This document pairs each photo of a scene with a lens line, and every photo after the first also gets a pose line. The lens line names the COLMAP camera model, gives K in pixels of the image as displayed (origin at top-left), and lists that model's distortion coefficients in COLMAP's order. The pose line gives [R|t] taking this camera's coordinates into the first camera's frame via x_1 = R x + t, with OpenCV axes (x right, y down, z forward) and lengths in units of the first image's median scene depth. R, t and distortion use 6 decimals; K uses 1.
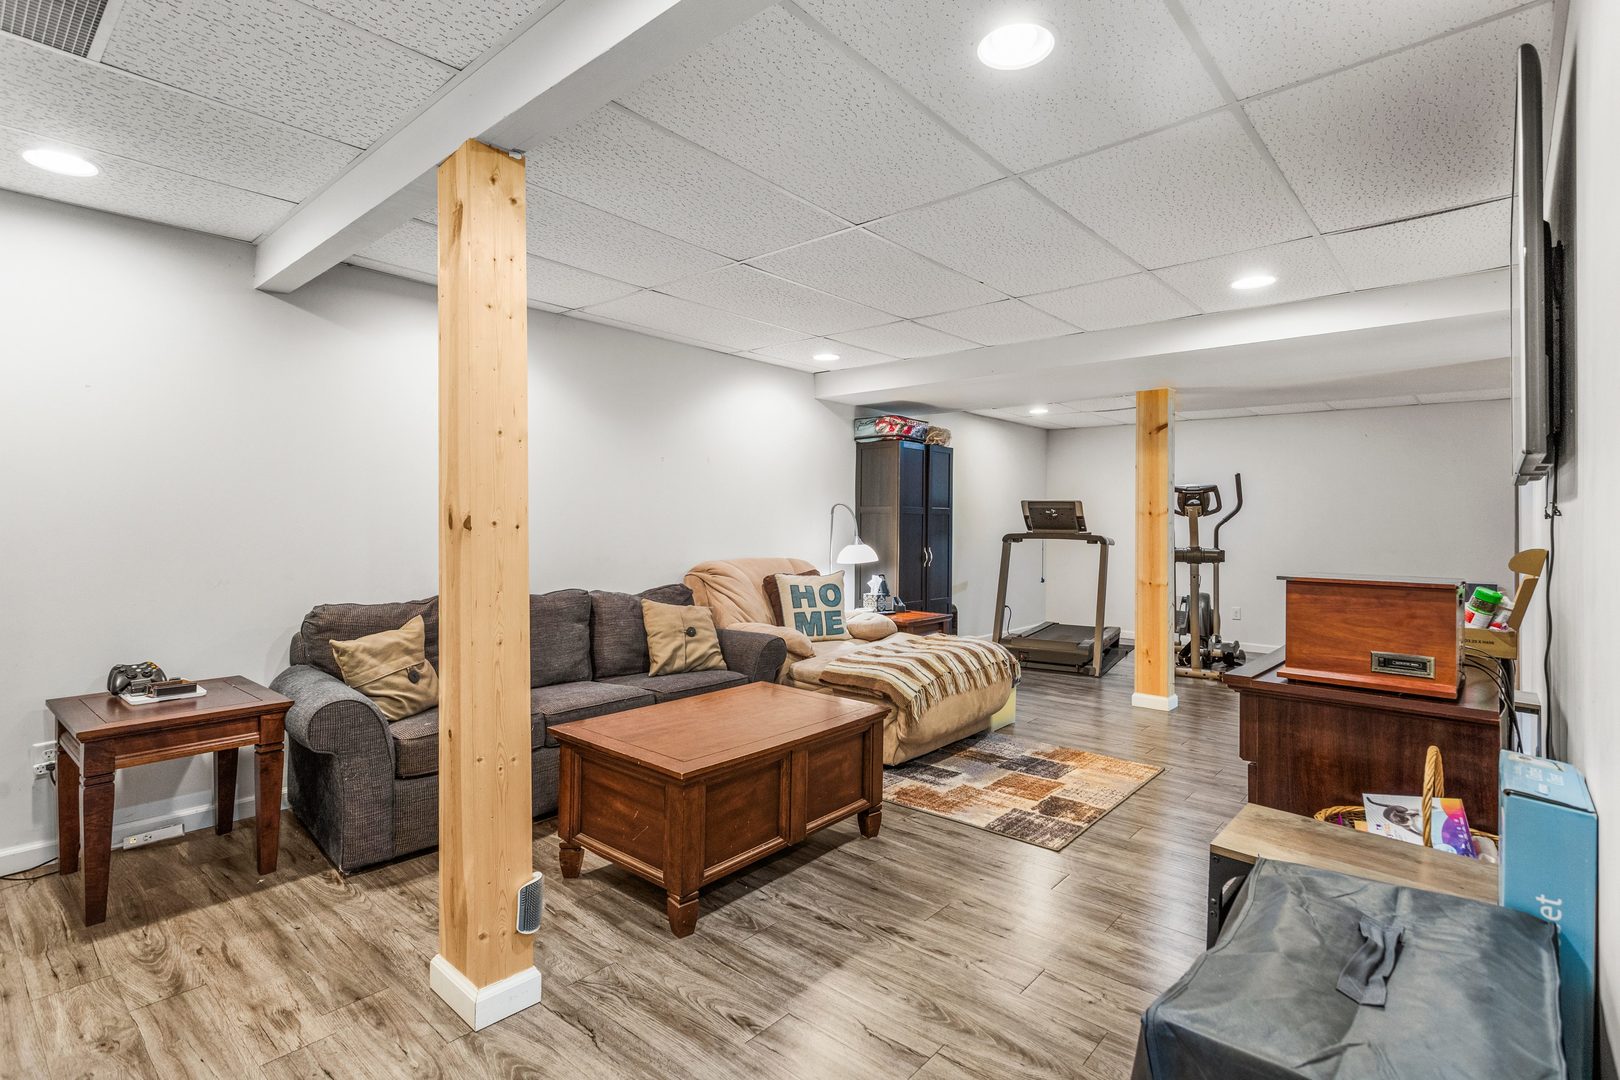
lens RADIAL K [[780.6, 0, 800.6], [0, 780.6, 519.0], [0, 0, 1]] dist [0.004166, 0.000336]
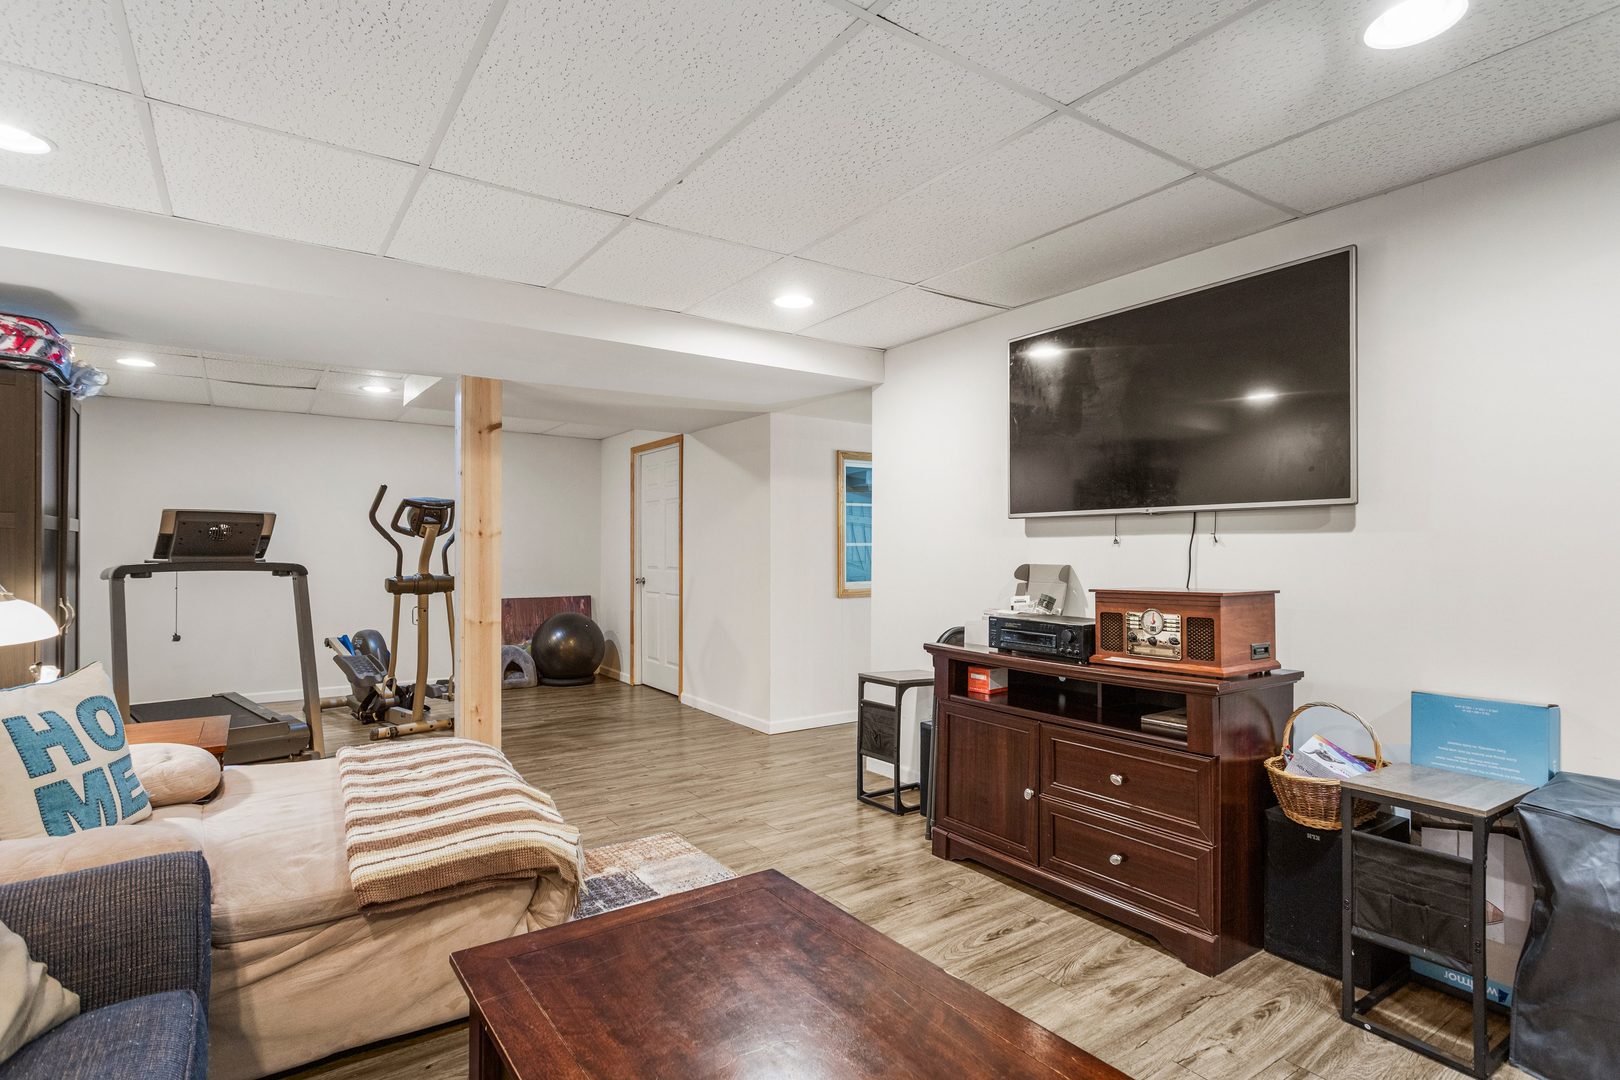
lens RADIAL K [[802.6, 0, 810.0], [0, 802.6, 540.0], [0, 0, 1]] dist [0.004356, 0.000497]
pose [[0.226850, 0.000624, 0.973930, -0.313865], [-0.002701, 0.999996, -0.000012, -0.001536], [-0.973926, -0.002628, 0.226850, 0.569630]]
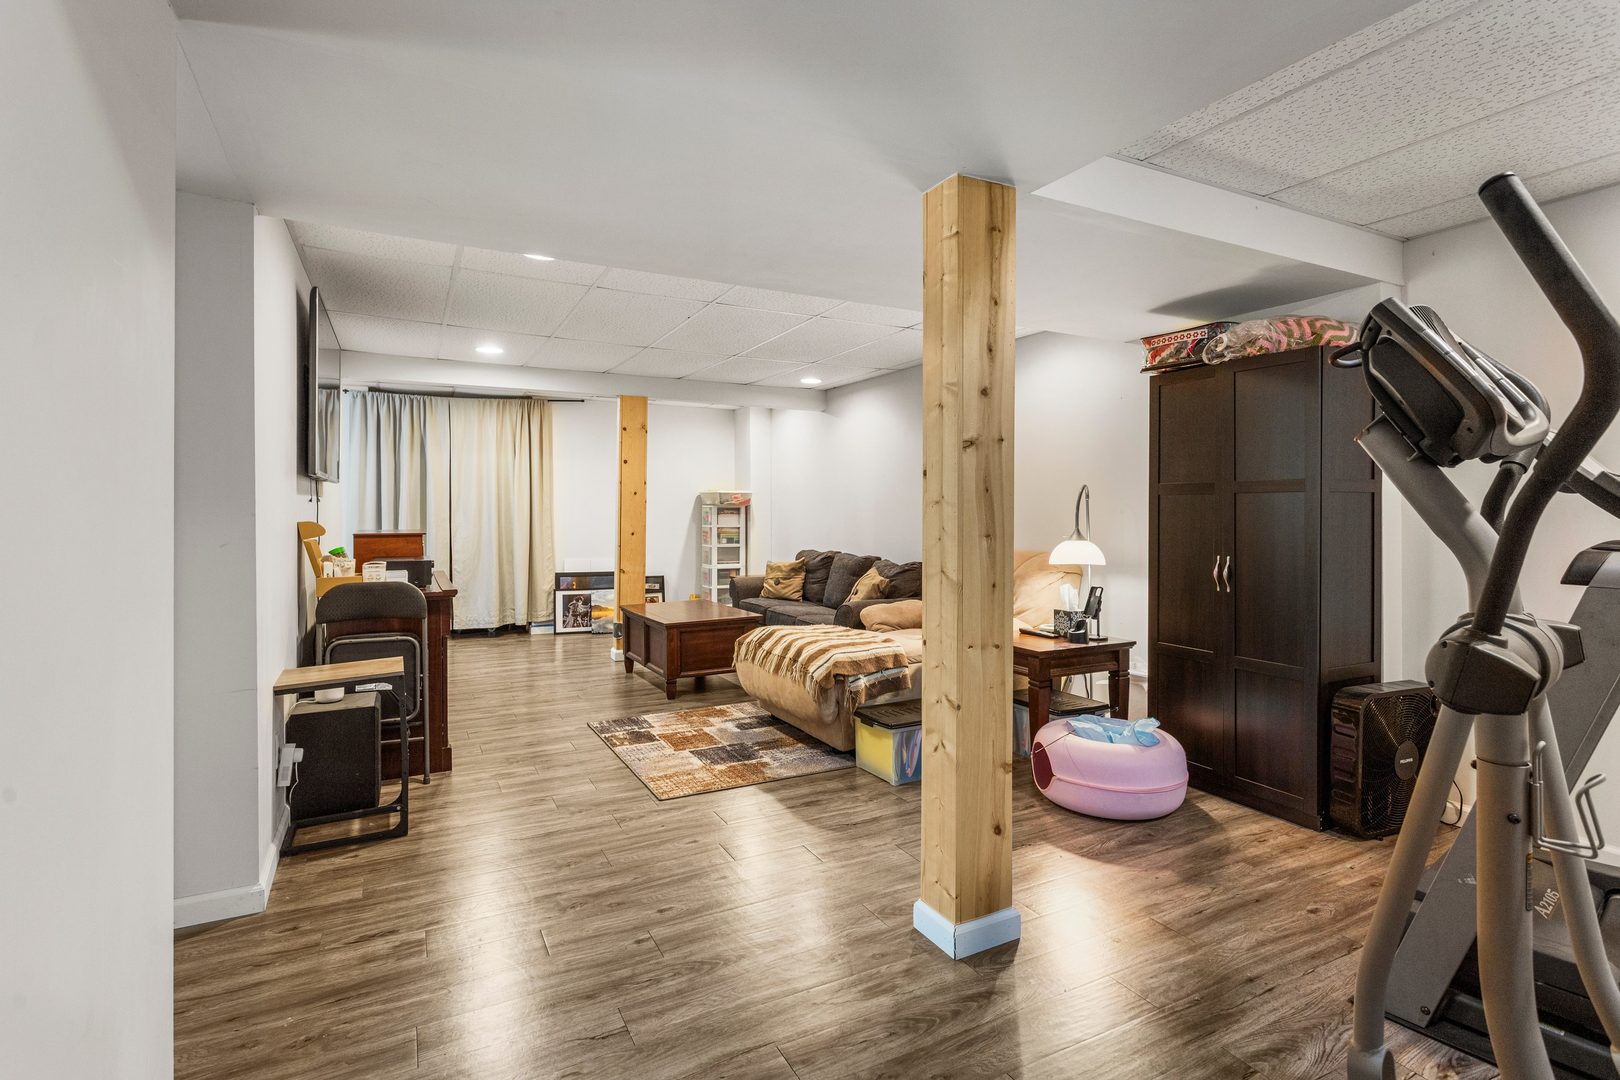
lens RADIAL K [[780.6, 0, 800.6], [0, 780.6, 519.0], [0, 0, 1]] dist [0.004166, 0.000336]
pose [[-0.360931, -0.004786, -0.932580, 1.038262], [-0.002949, 0.999988, -0.003990, 0.019964], [0.932588, 0.001310, -0.360940, 1.255985]]
